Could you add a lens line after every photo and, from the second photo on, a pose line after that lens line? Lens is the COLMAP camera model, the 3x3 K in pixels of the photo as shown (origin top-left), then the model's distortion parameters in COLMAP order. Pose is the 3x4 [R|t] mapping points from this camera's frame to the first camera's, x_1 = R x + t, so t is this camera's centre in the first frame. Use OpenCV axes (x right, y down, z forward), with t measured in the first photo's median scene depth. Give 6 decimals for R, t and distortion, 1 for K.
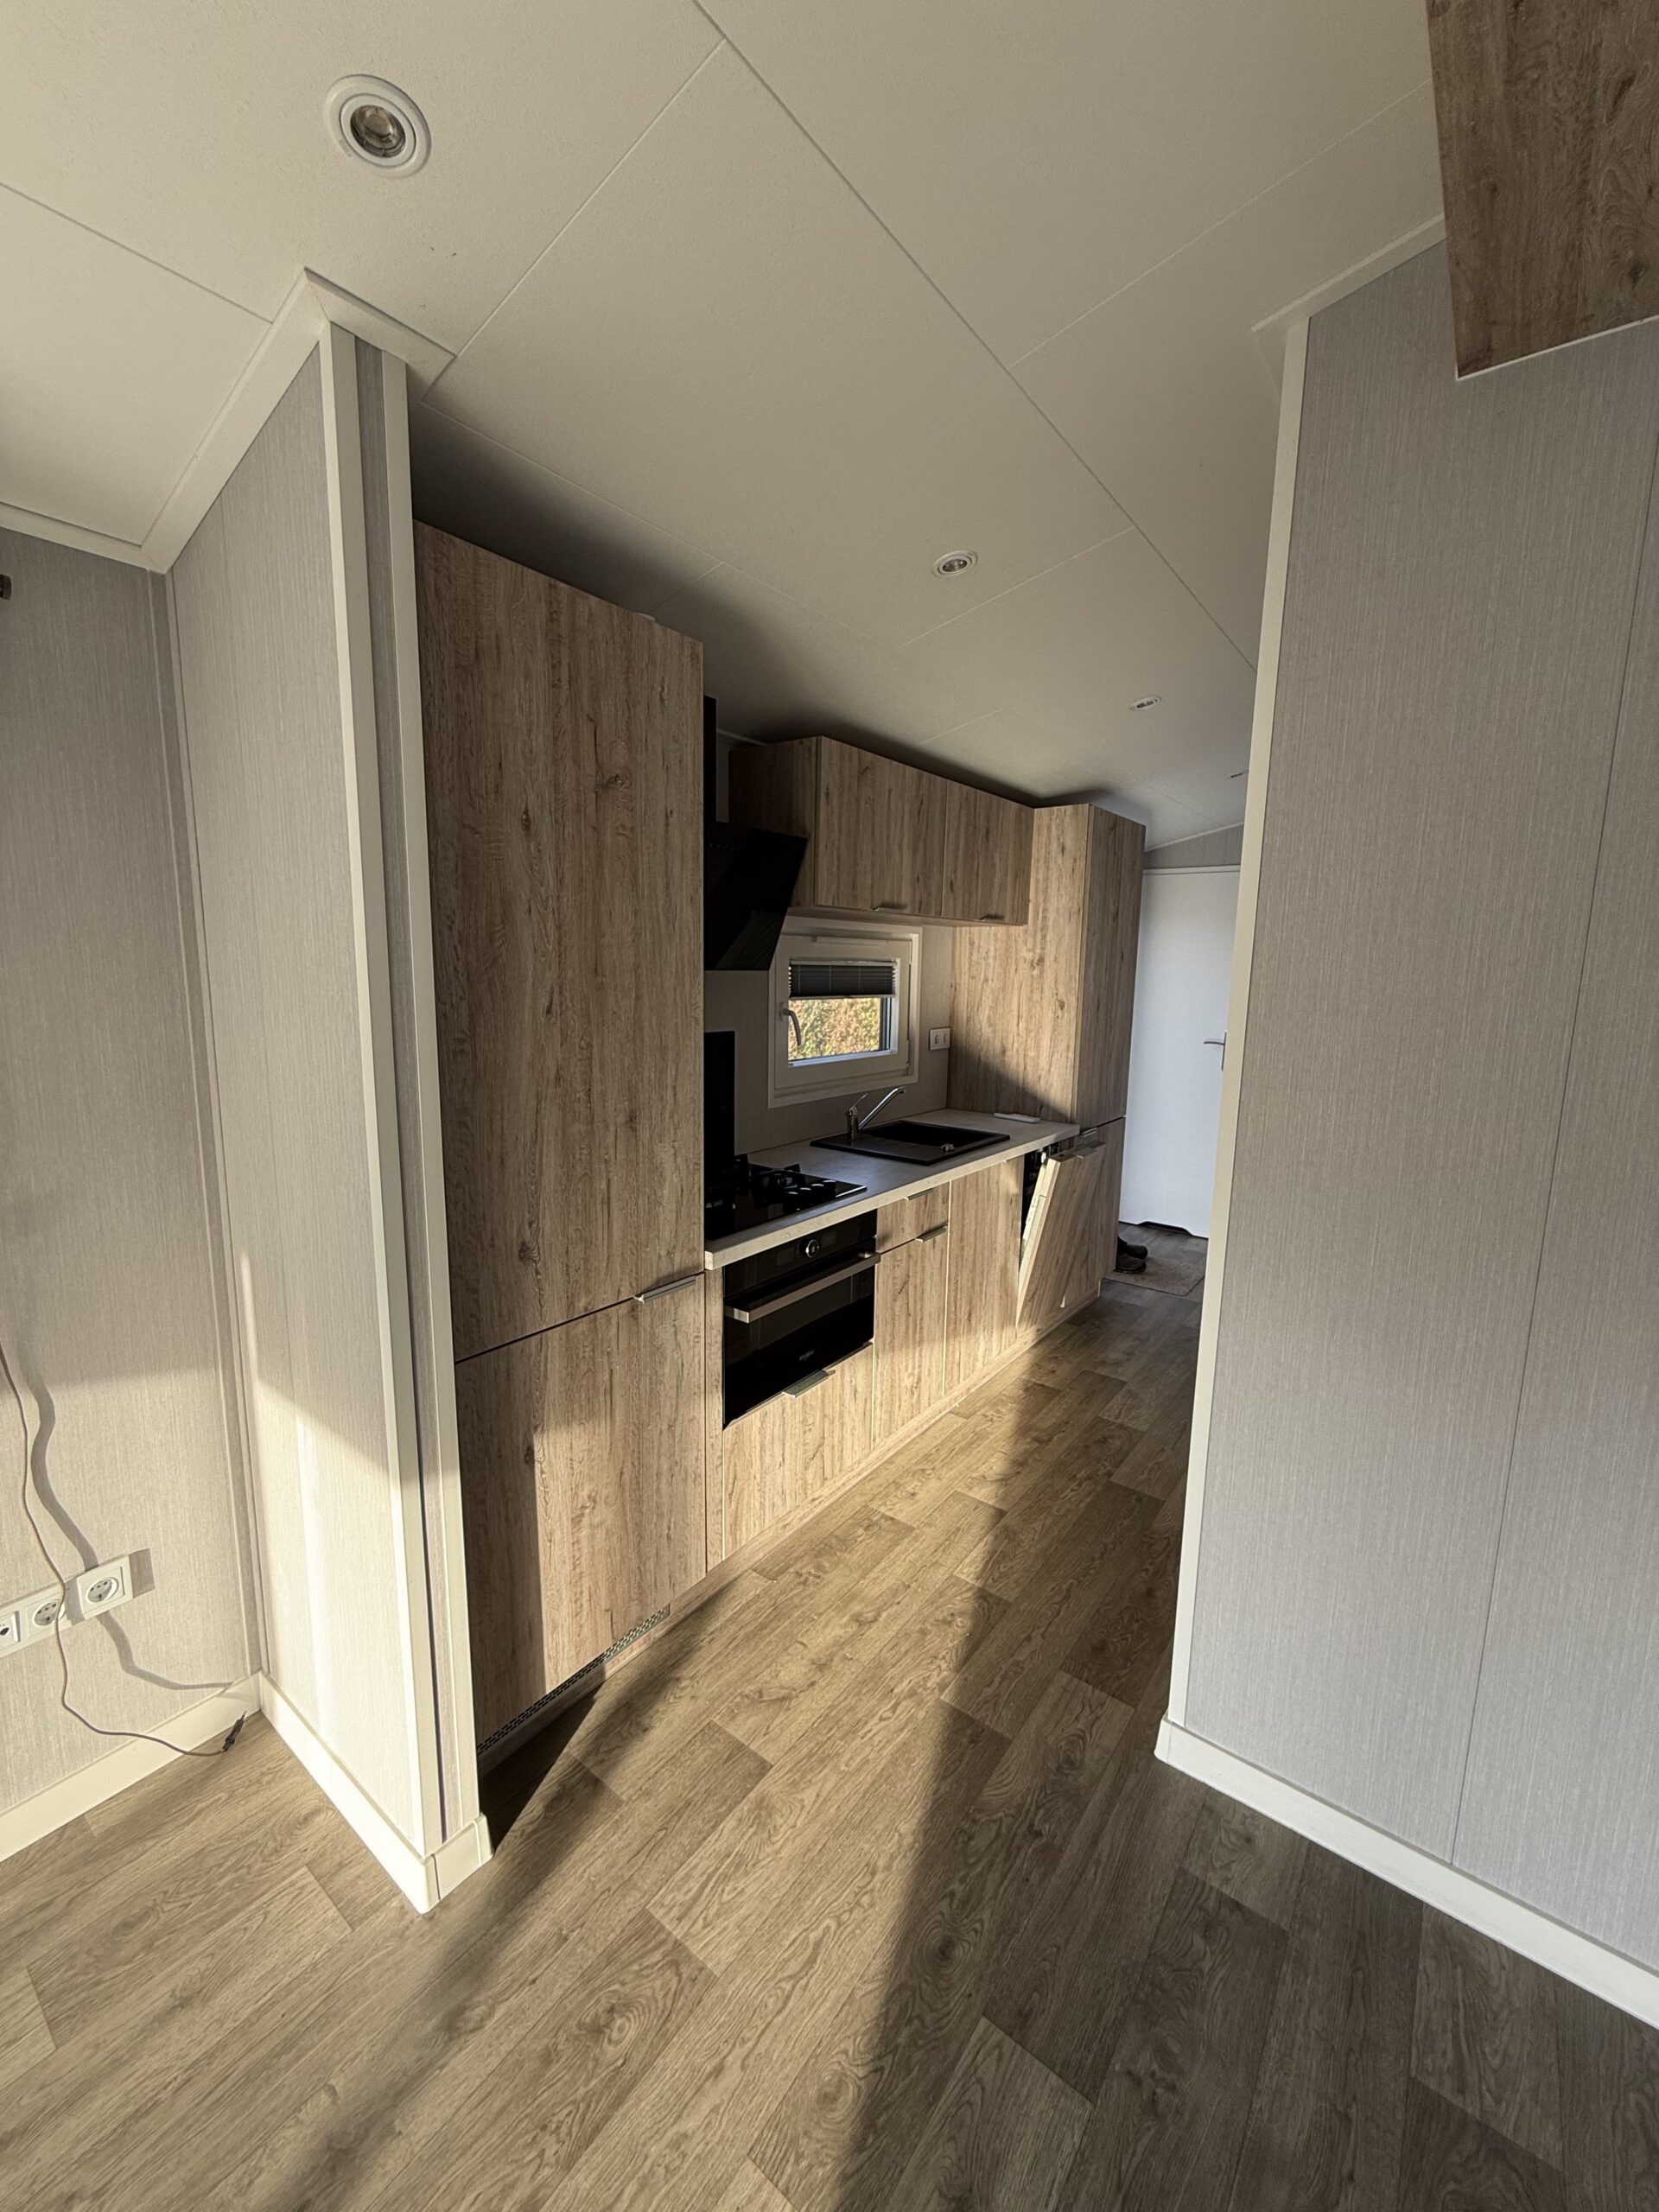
lens RADIAL K [[877.1, 0, 829.5], [0, 877.1, 1106.0], [0, 0, 1]] dist [0.000890, 0.000024]
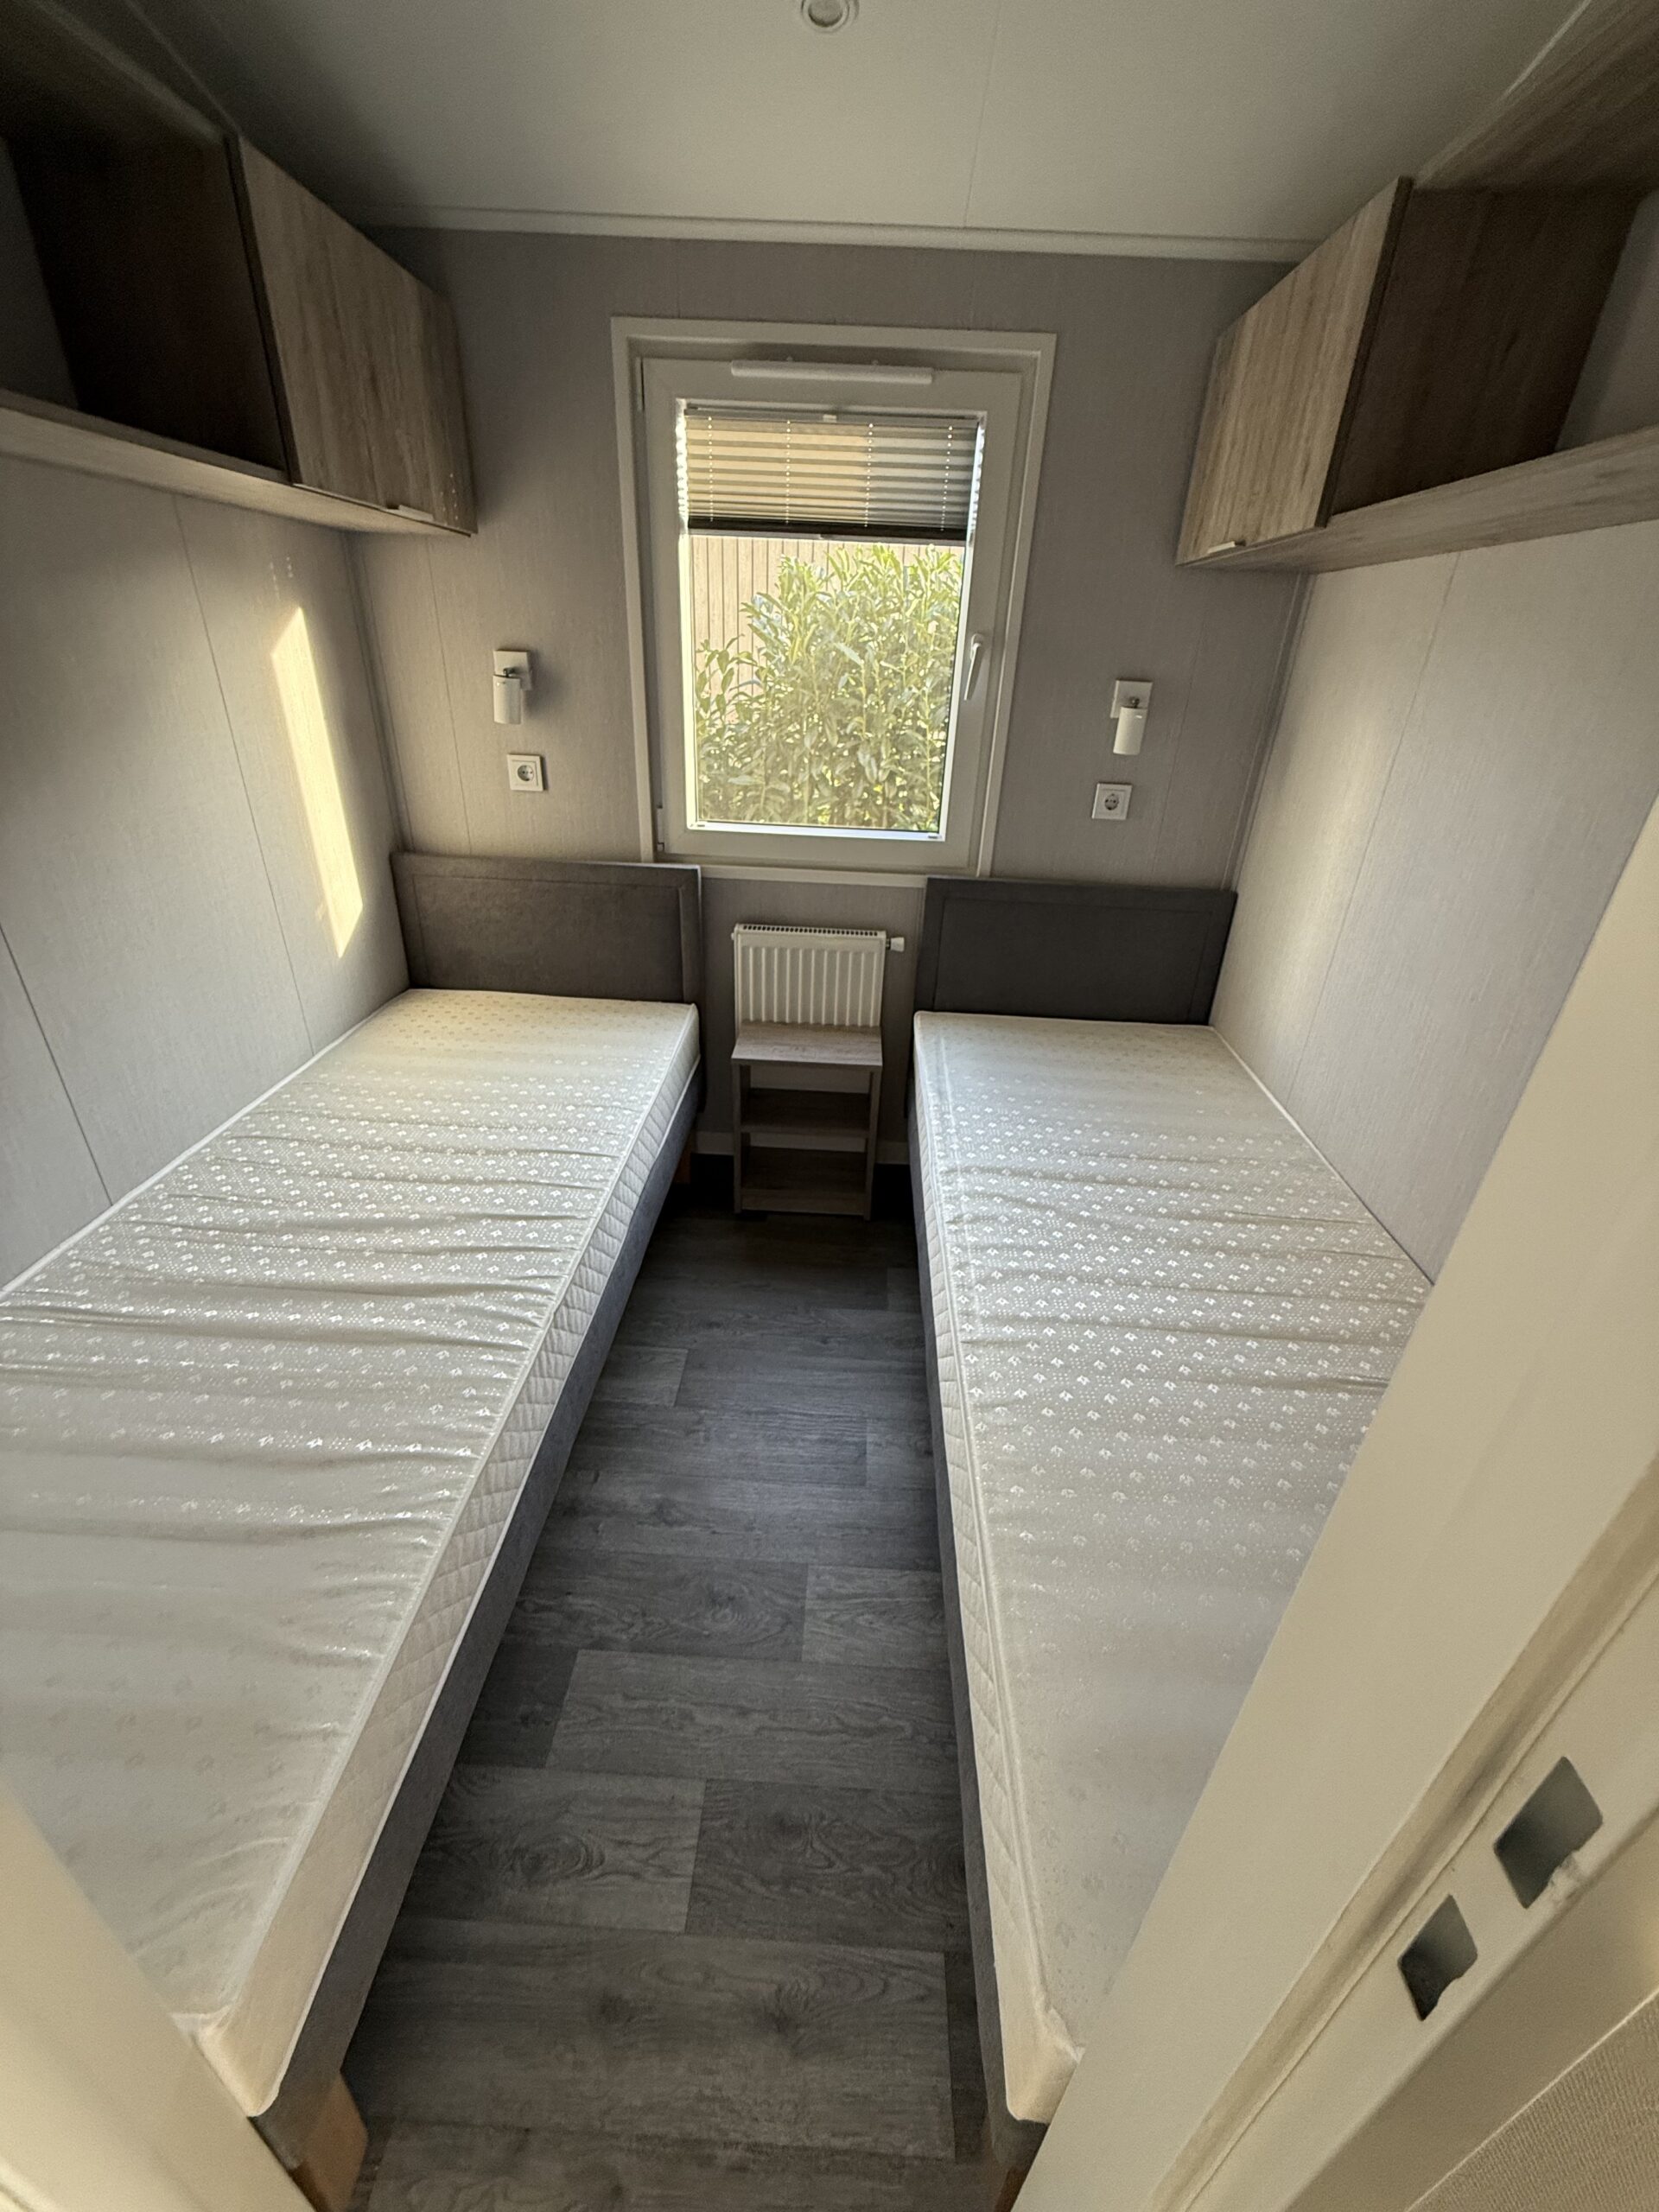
lens RADIAL K [[864.7, 0, 829.5], [0, 864.7, 1106.0], [0, 0, 1]] dist [0.020551, -0.000008]
pose [[0.571401, 0.414927, -0.708051, 0.447159], [-0.153973, 0.901652, 0.404123, -0.084987], [0.806097, -0.121896, 0.579093, 0.581872]]
